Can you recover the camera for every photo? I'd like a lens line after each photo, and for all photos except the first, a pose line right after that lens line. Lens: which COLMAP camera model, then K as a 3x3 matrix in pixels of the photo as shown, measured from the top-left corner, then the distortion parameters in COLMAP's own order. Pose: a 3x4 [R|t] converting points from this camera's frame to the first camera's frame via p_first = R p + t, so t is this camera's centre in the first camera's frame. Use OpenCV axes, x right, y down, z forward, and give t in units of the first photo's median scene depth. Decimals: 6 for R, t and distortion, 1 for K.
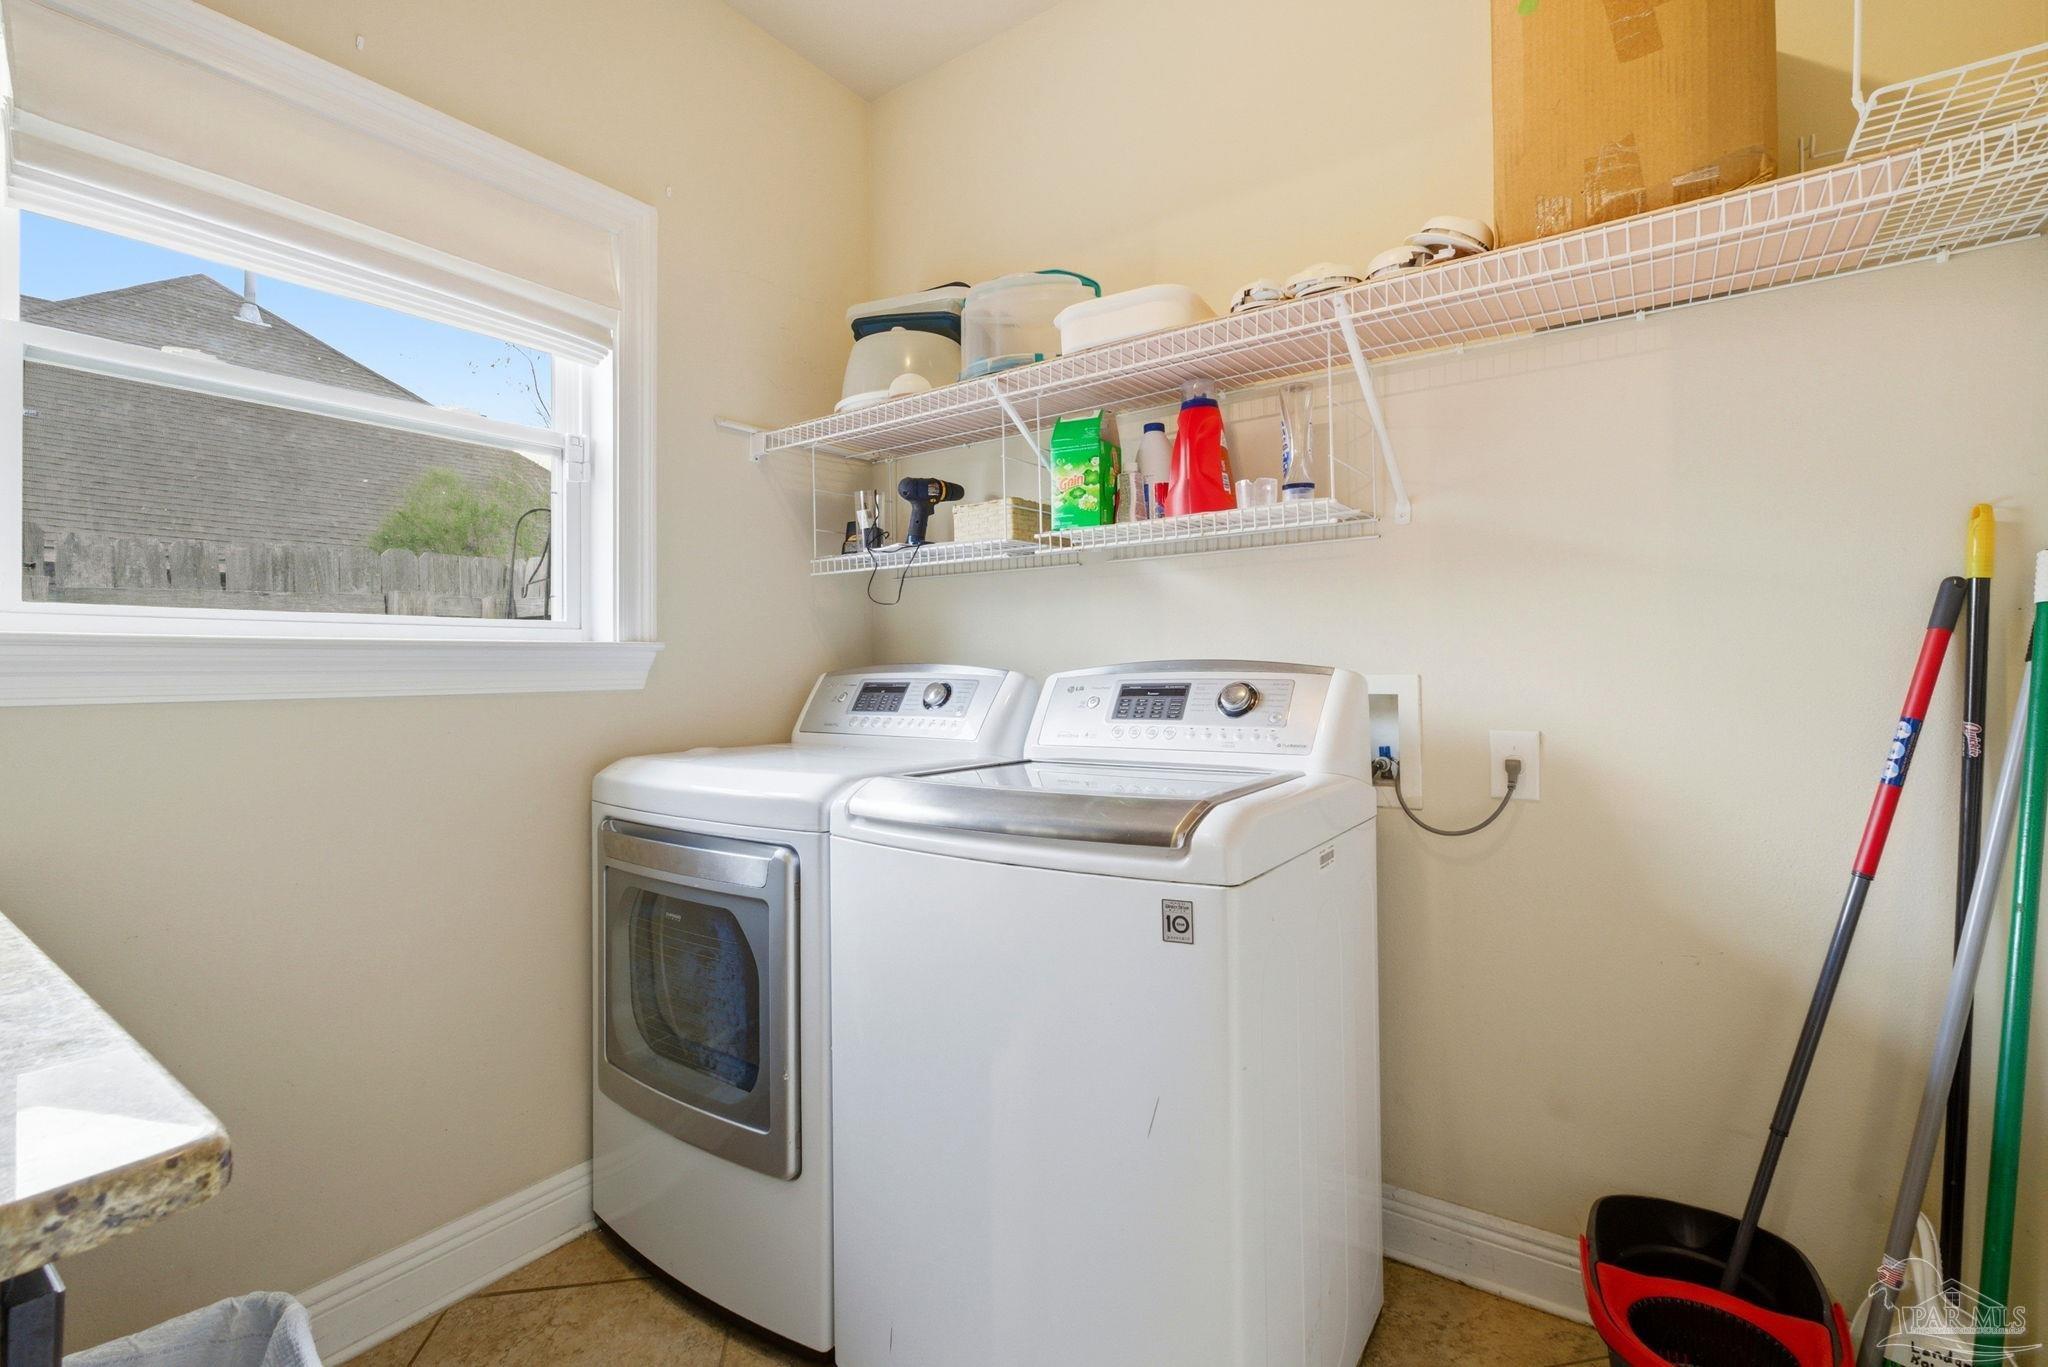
lens RADIAL K [[935.8, 0, 1020.5], [0, 935.8, 648.5], [0, 0, 1]] dist [-0.005238, 0.000143]
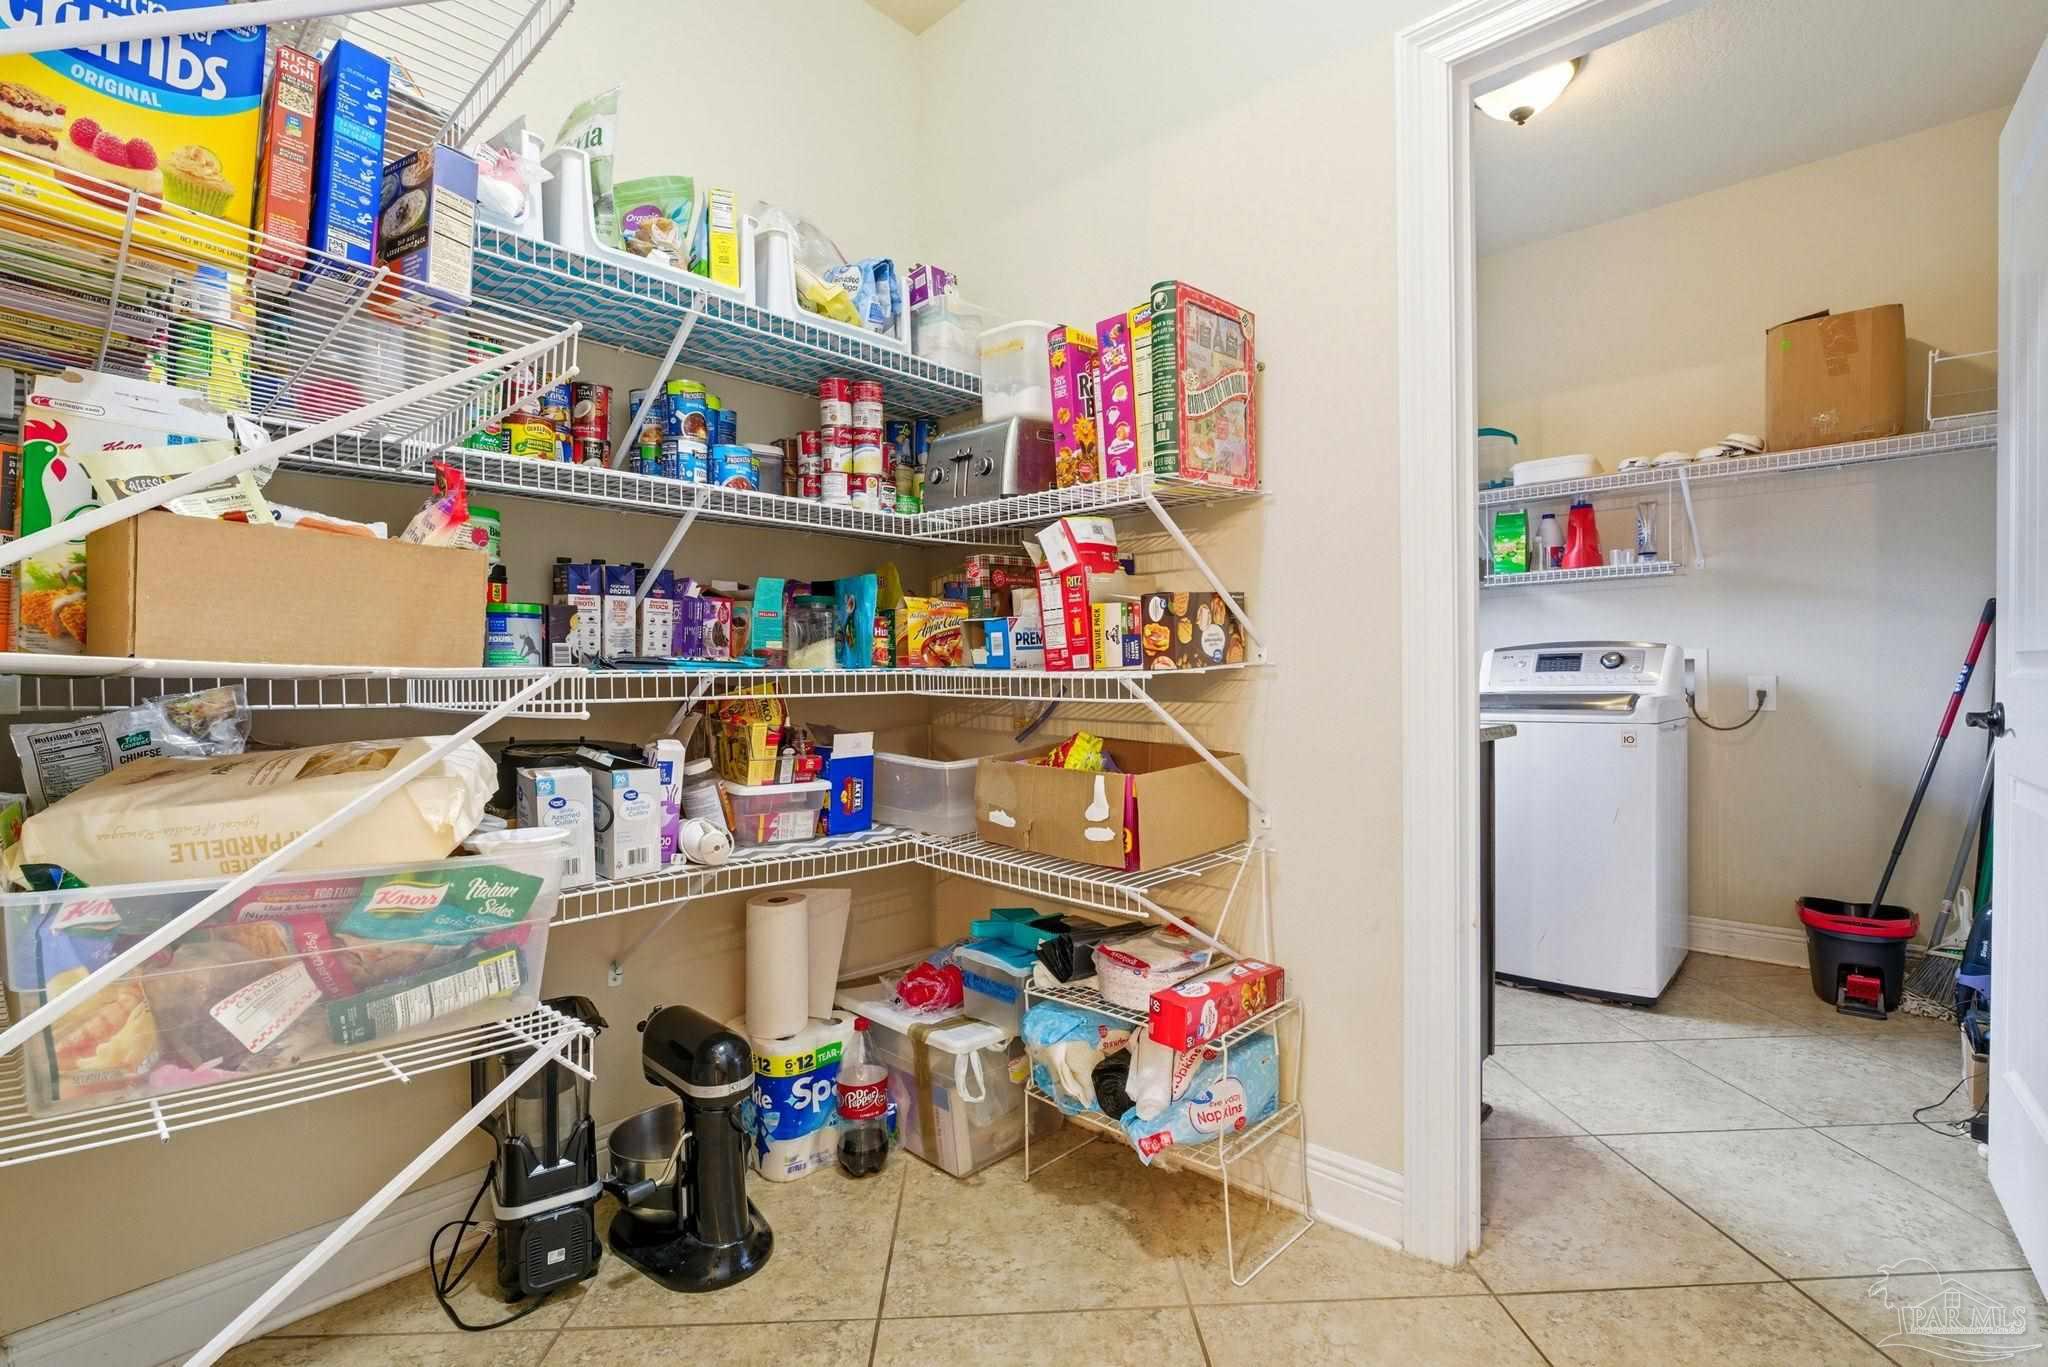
lens RADIAL K [[935.8, 0, 1031.0], [0, 935.8, 685.4], [0, 0, 1]] dist [-0.005238, 0.000143]
pose [[0.990808, 0.003400, -0.135236, -0.721285], [0.001455, 0.999358, 0.035791, 0.033840], [0.135270, -0.035659, 0.990167, -1.137139]]
